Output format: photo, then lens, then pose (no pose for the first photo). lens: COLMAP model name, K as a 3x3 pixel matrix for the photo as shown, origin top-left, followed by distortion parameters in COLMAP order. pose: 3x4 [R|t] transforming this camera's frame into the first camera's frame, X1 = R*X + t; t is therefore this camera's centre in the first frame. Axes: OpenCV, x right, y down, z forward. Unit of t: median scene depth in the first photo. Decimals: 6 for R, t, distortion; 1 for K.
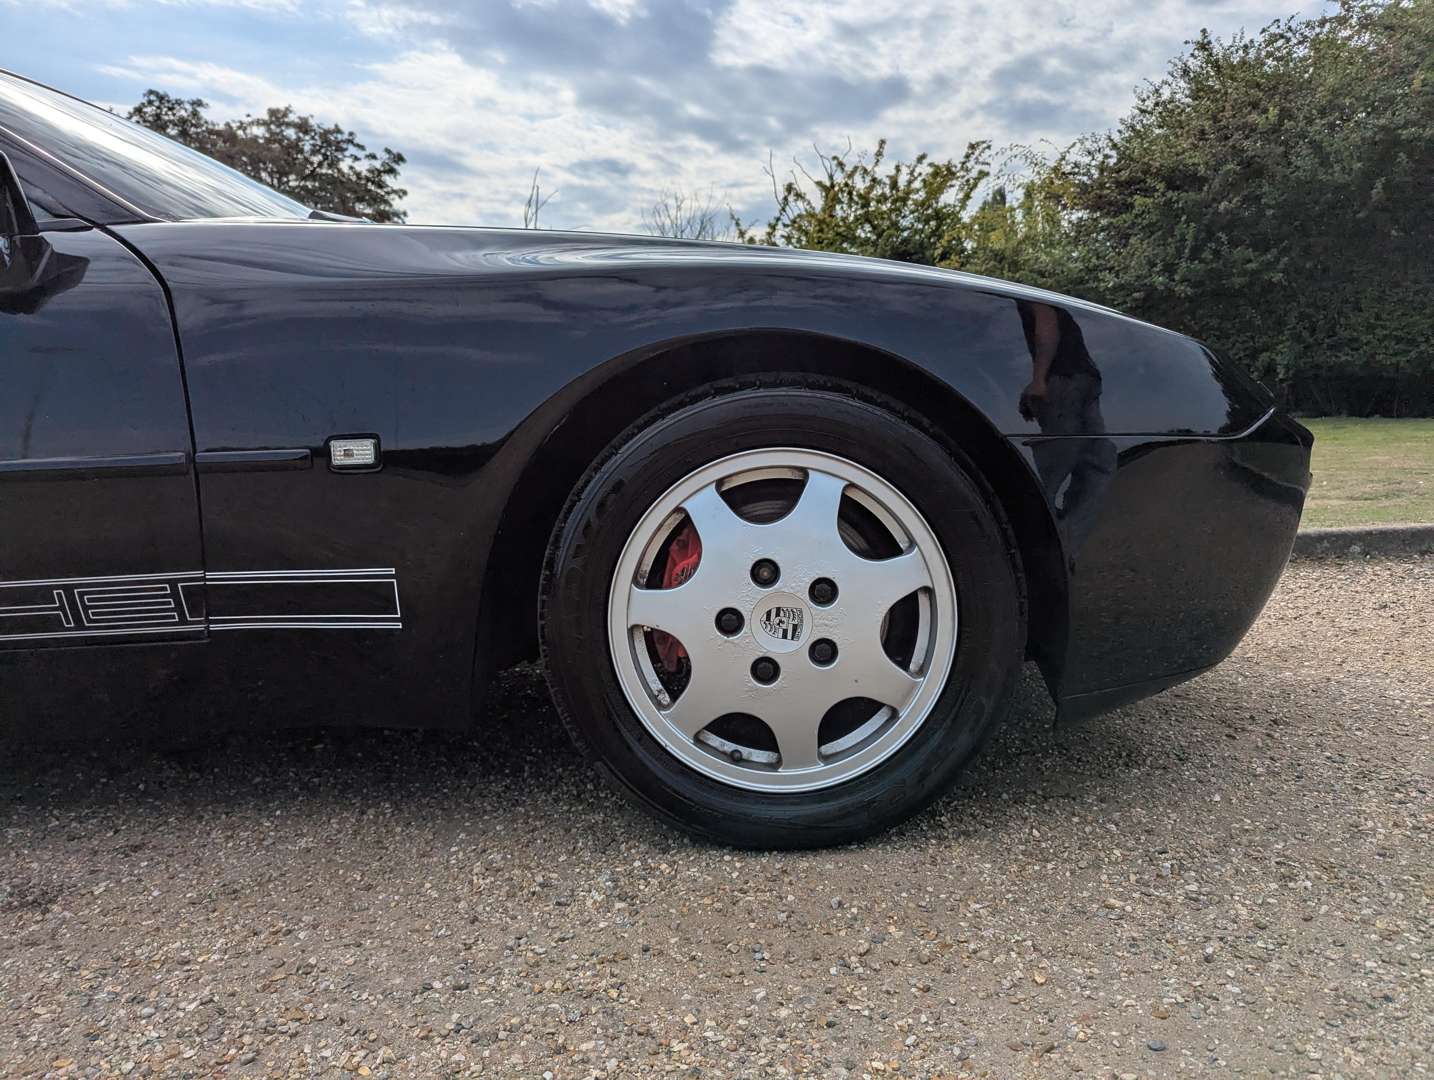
lens RADIAL K [[1035.3, 0, 714.5], [0, 1035.3, 534.4], [0, 0, 1]] dist [0.054554, -0.044199]
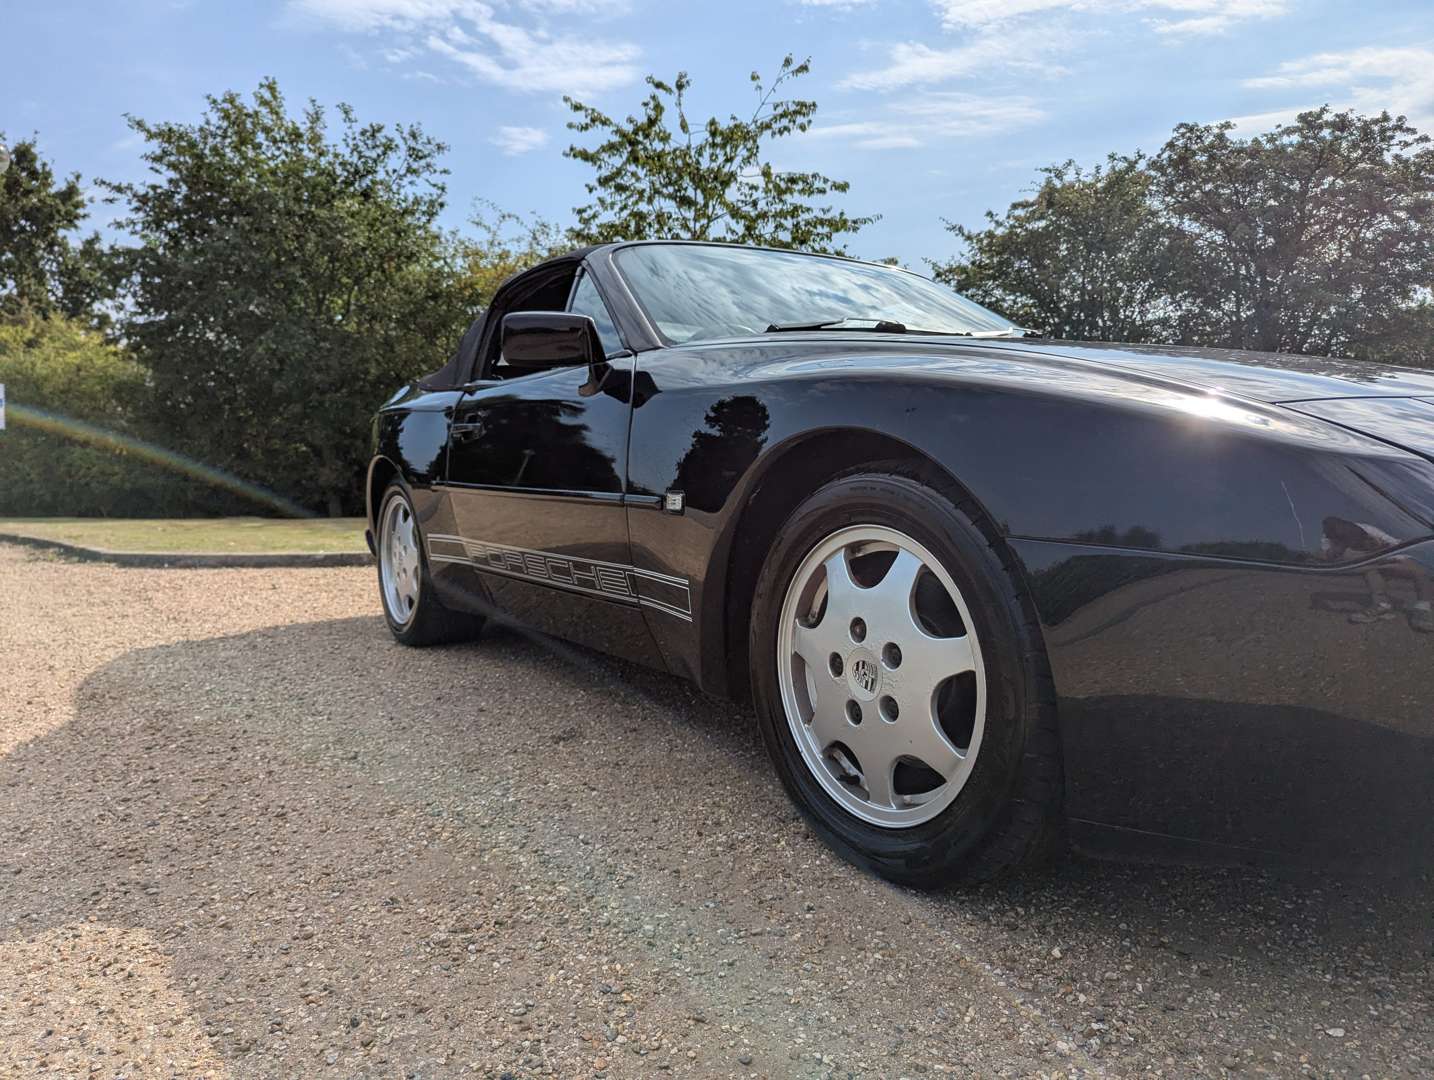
lens RADIAL K [[1035.3, 0, 714.5], [0, 1035.3, 534.4], [0, 0, 1]] dist [0.054554, -0.044199]
pose [[0.576984, 0.105819, -0.809871, 0.868403], [-0.109549, 0.992638, 0.051653, -0.109412], [0.809375, 0.058918, 0.584329, 0.166476]]
